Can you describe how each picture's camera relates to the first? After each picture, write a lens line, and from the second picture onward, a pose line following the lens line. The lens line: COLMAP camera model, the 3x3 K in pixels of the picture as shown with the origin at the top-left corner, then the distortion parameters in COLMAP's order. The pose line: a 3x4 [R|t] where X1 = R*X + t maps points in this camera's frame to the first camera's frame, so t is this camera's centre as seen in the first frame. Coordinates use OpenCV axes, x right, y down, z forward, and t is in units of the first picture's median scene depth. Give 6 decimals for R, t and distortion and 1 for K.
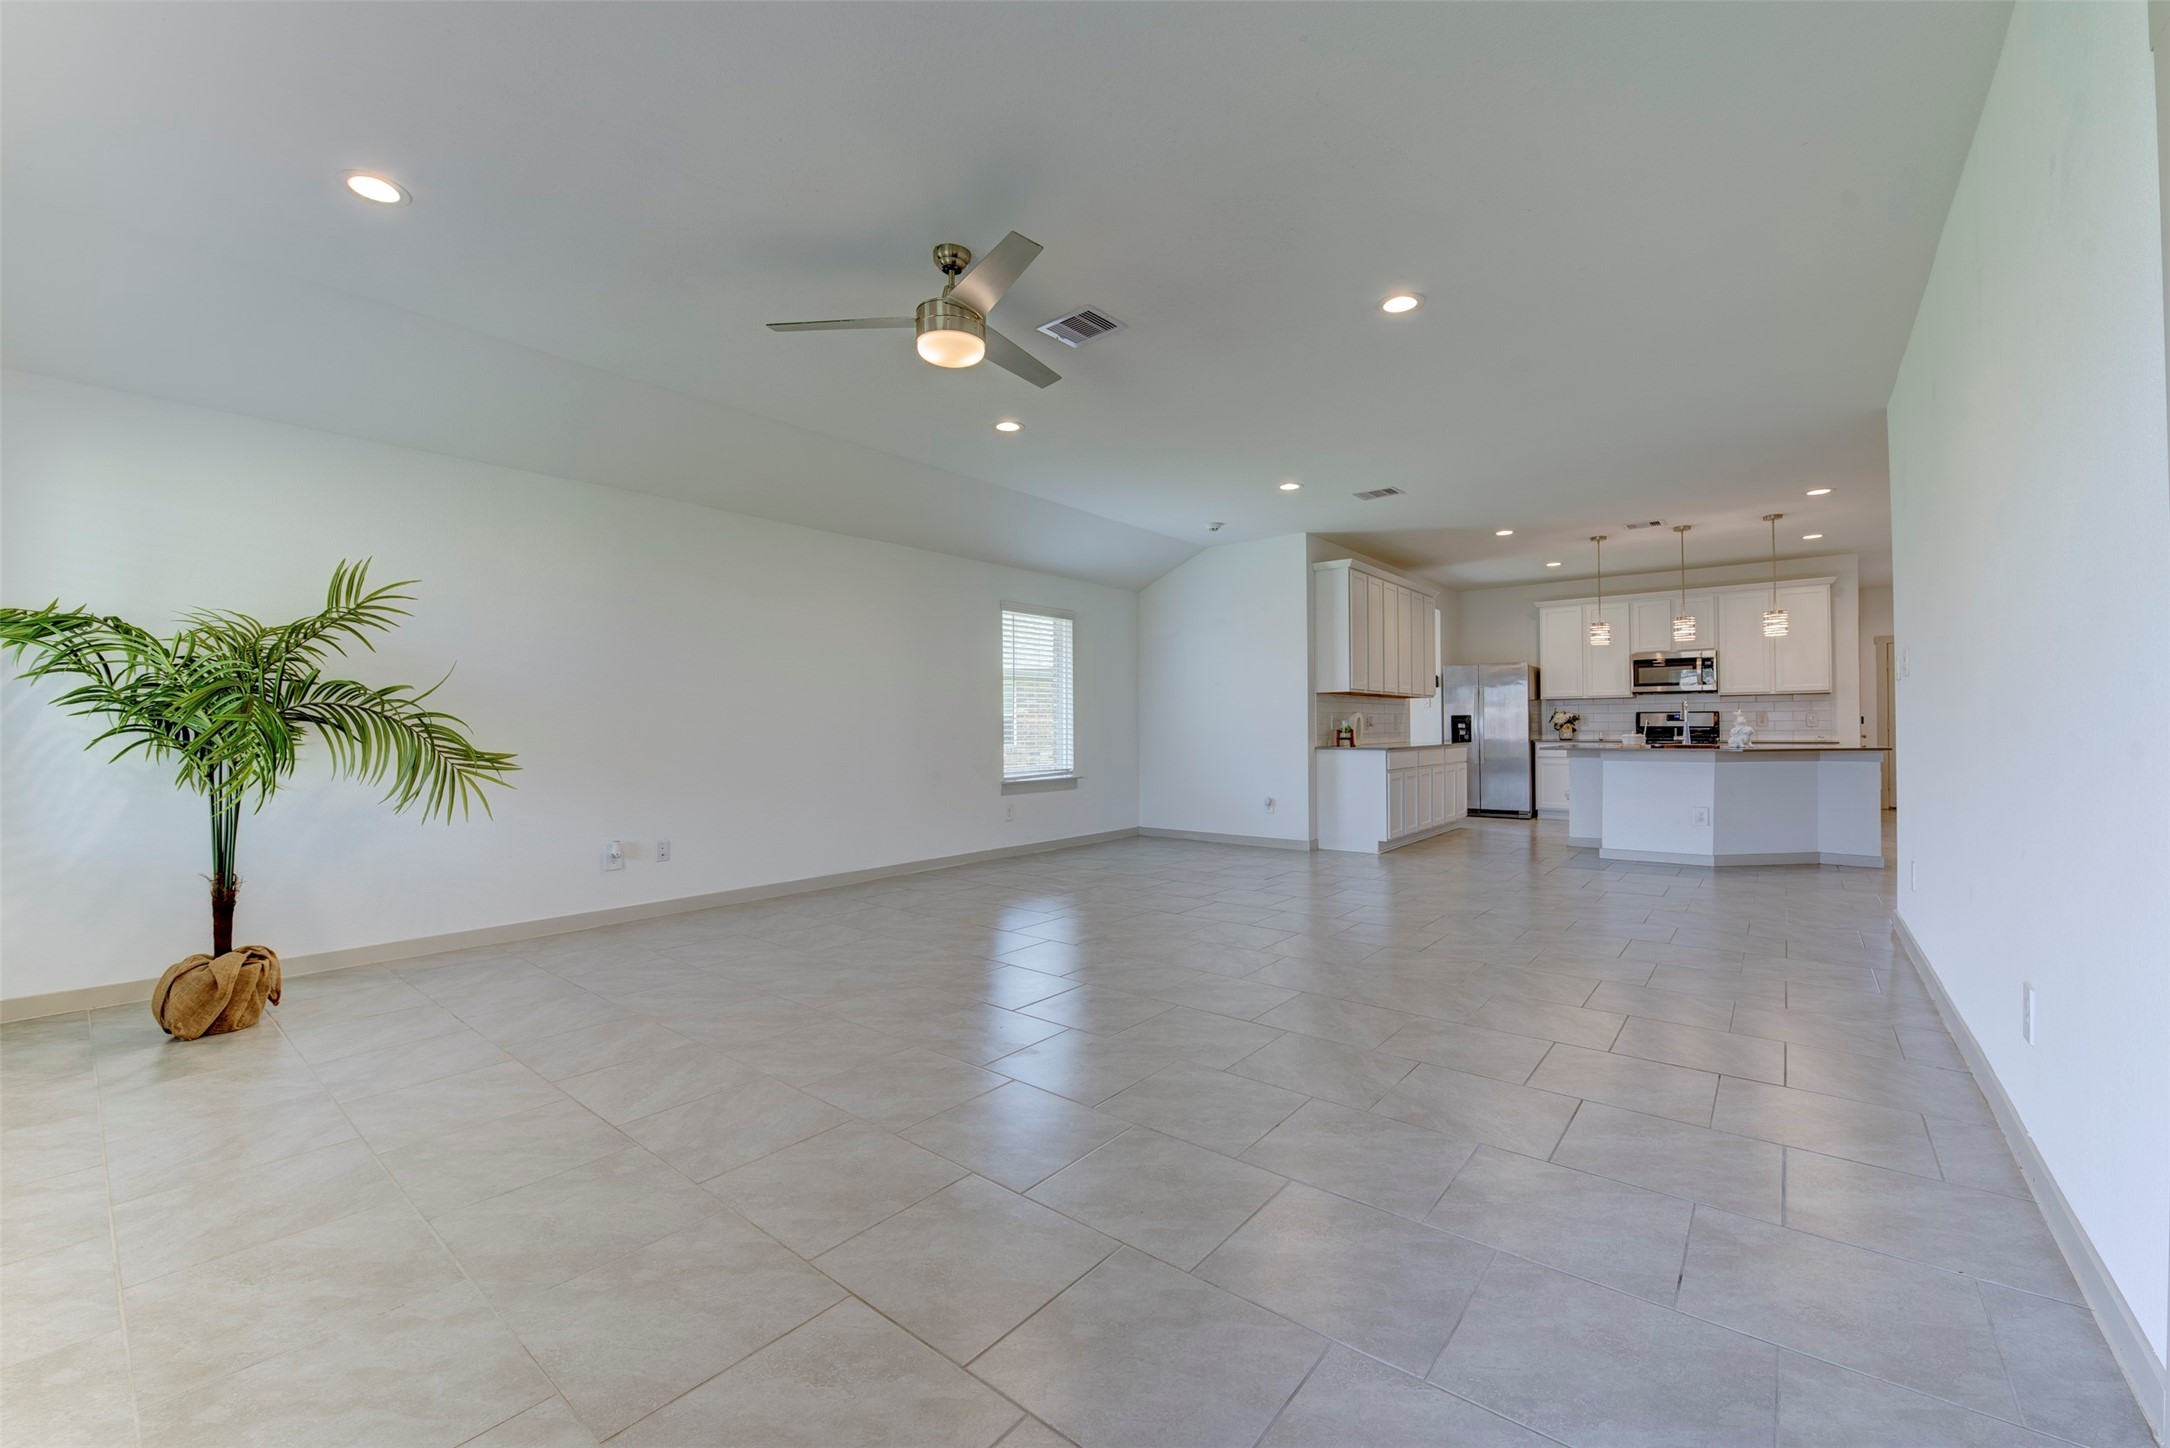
lens RADIAL K [[869.7, 0, 1105.6], [0, 869.7, 719.7], [0, 0, 1]] dist [0.000089, 0.000005]
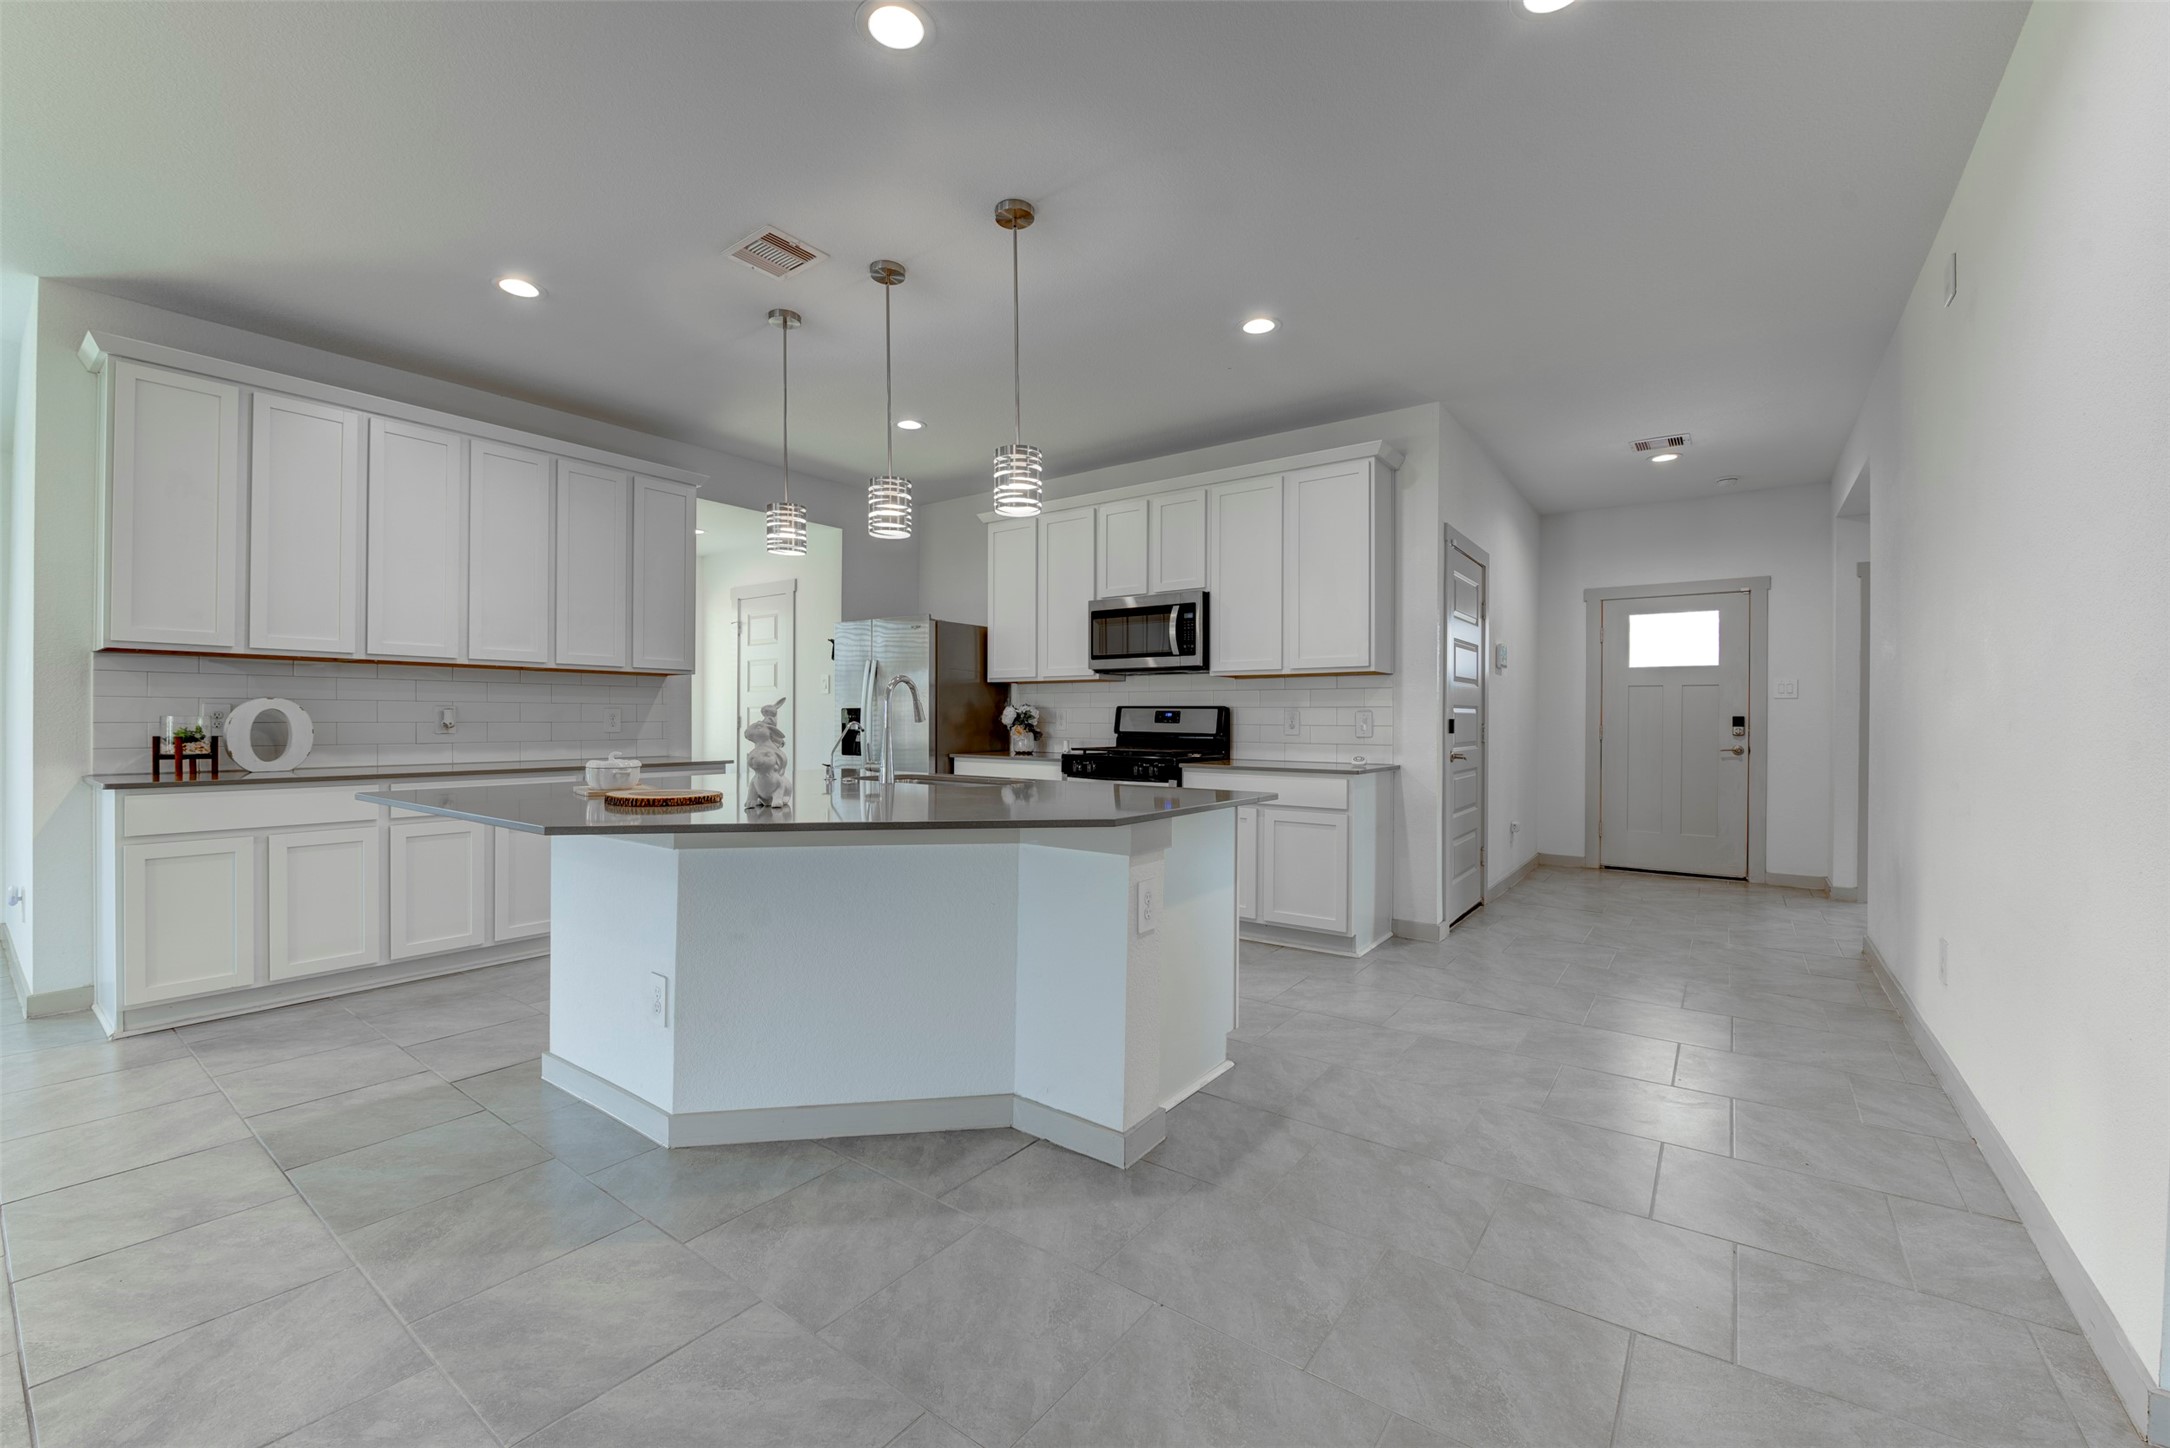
lens RADIAL K [[878.6, 0, 1071.9], [0, 878.6, 714.8], [0, 0, 1]] dist [-0.011523, -0.000861]
pose [[0.999468, 0.011783, 0.030404, 0.709028], [-0.011921, 0.999919, 0.004371, -0.006730], [-0.030350, -0.004731, 0.999528, 0.546205]]
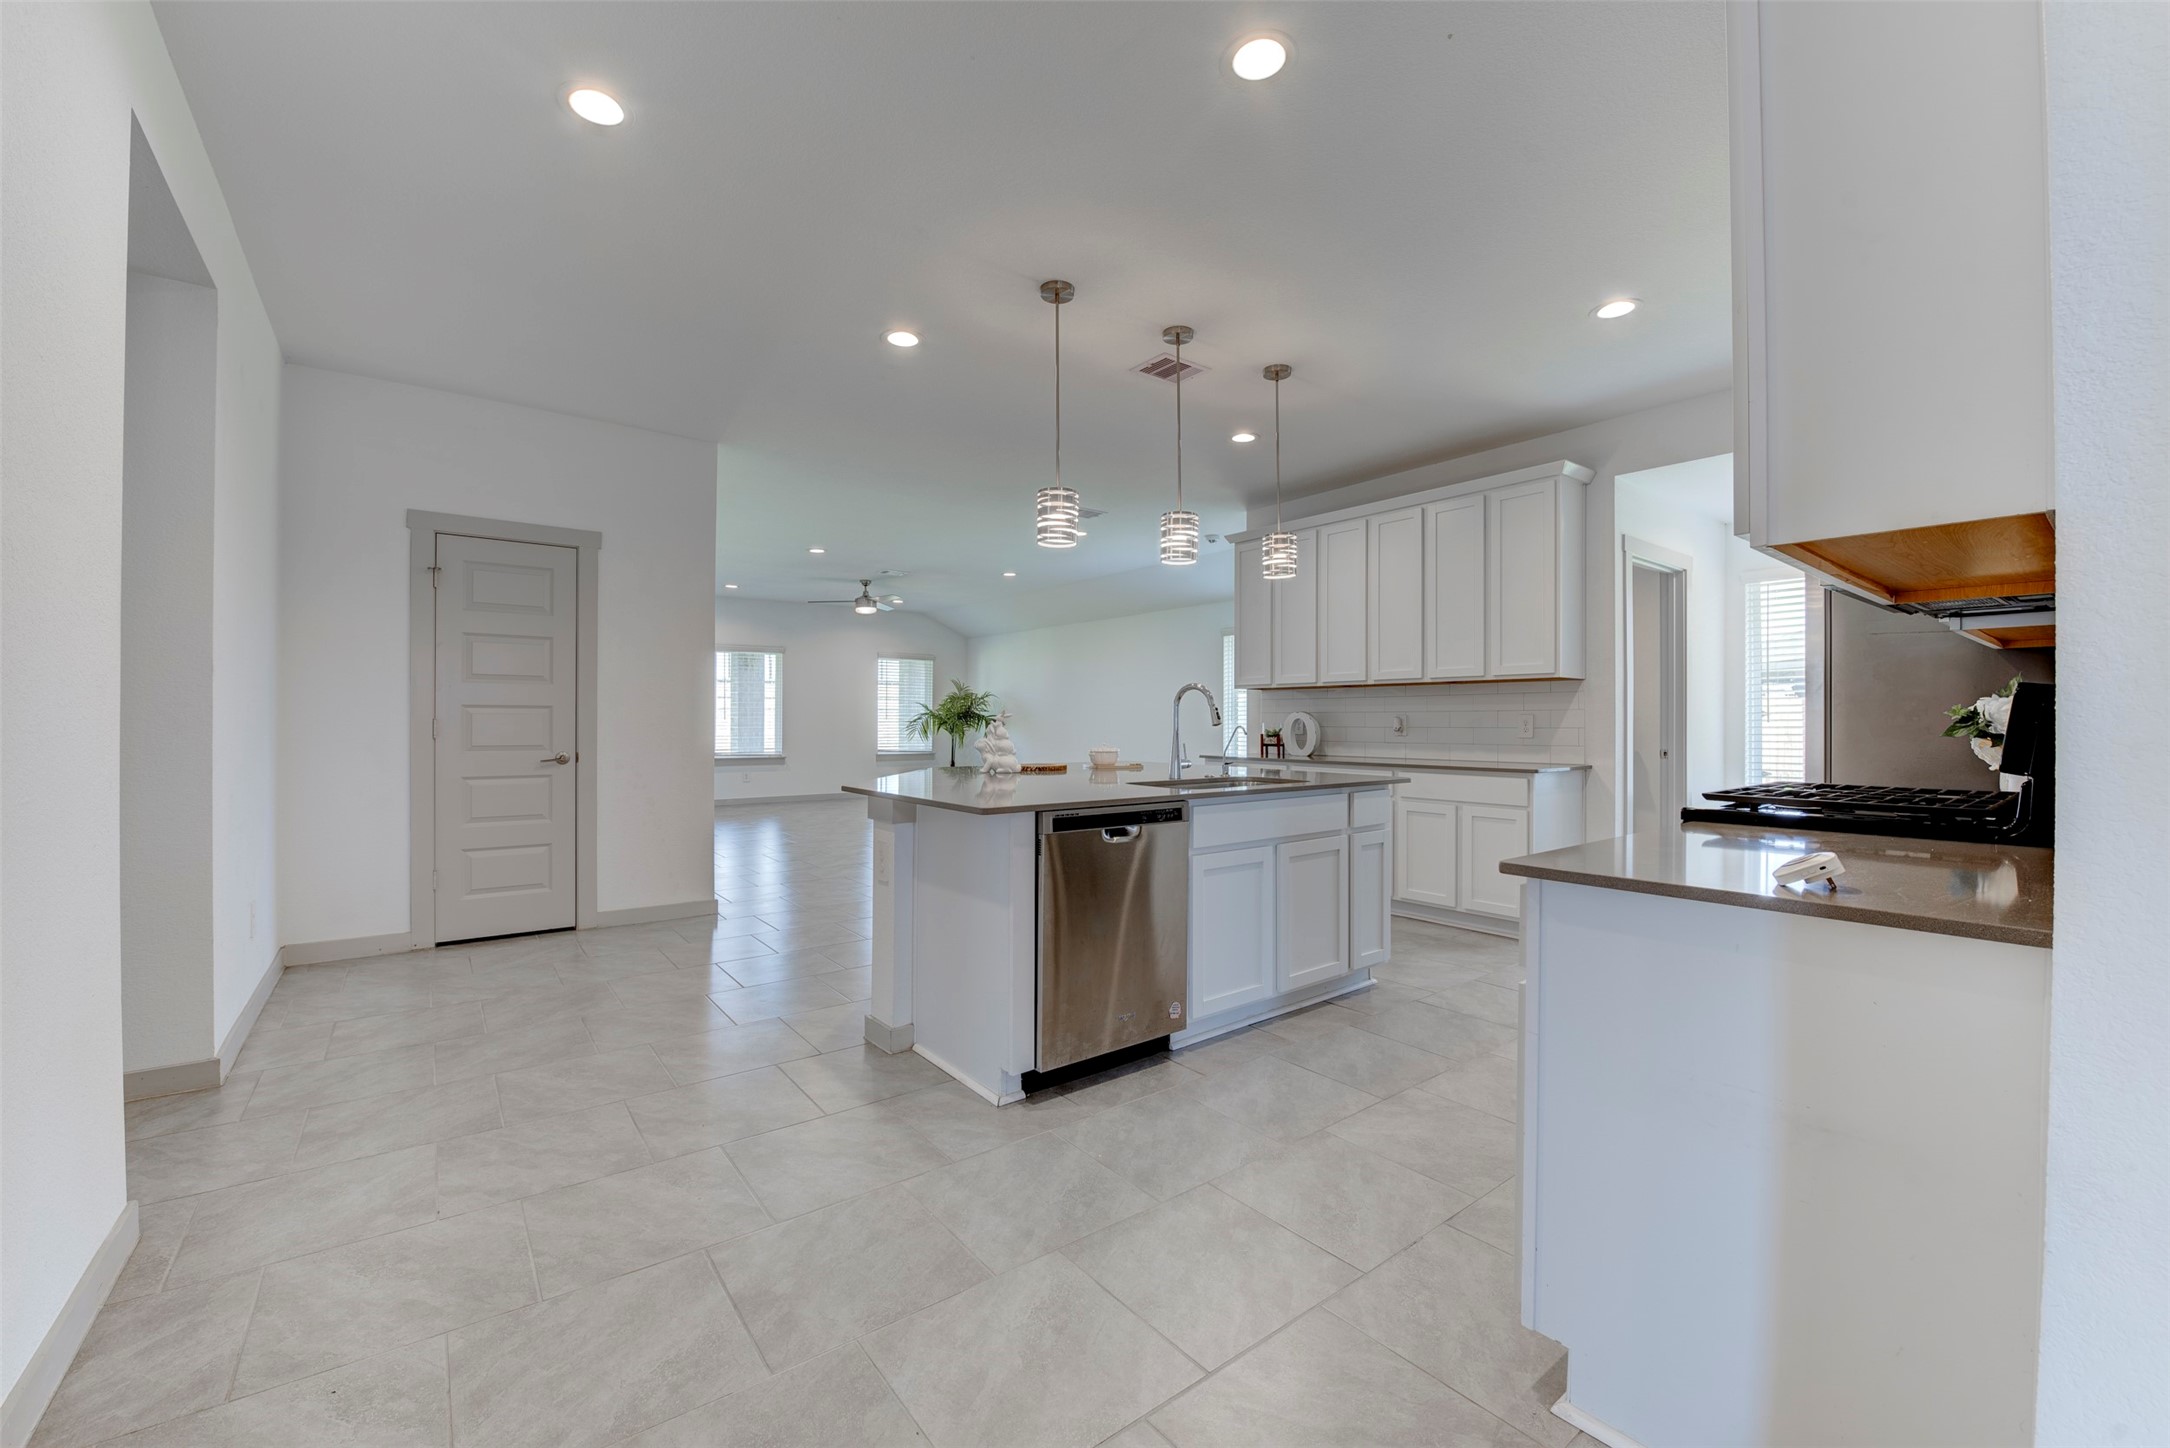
lens RADIAL K [[860.3, 0, 1095.9], [0, 860.3, 721.7], [0, 0, 1]] dist [-0.014649, 0.000003]
pose [[-0.226013, 0.007049, -0.974099, 1.093057], [0.008588, 0.999949, 0.005243, -0.005567], [0.974086, -0.007180, -0.226063, 1.017828]]
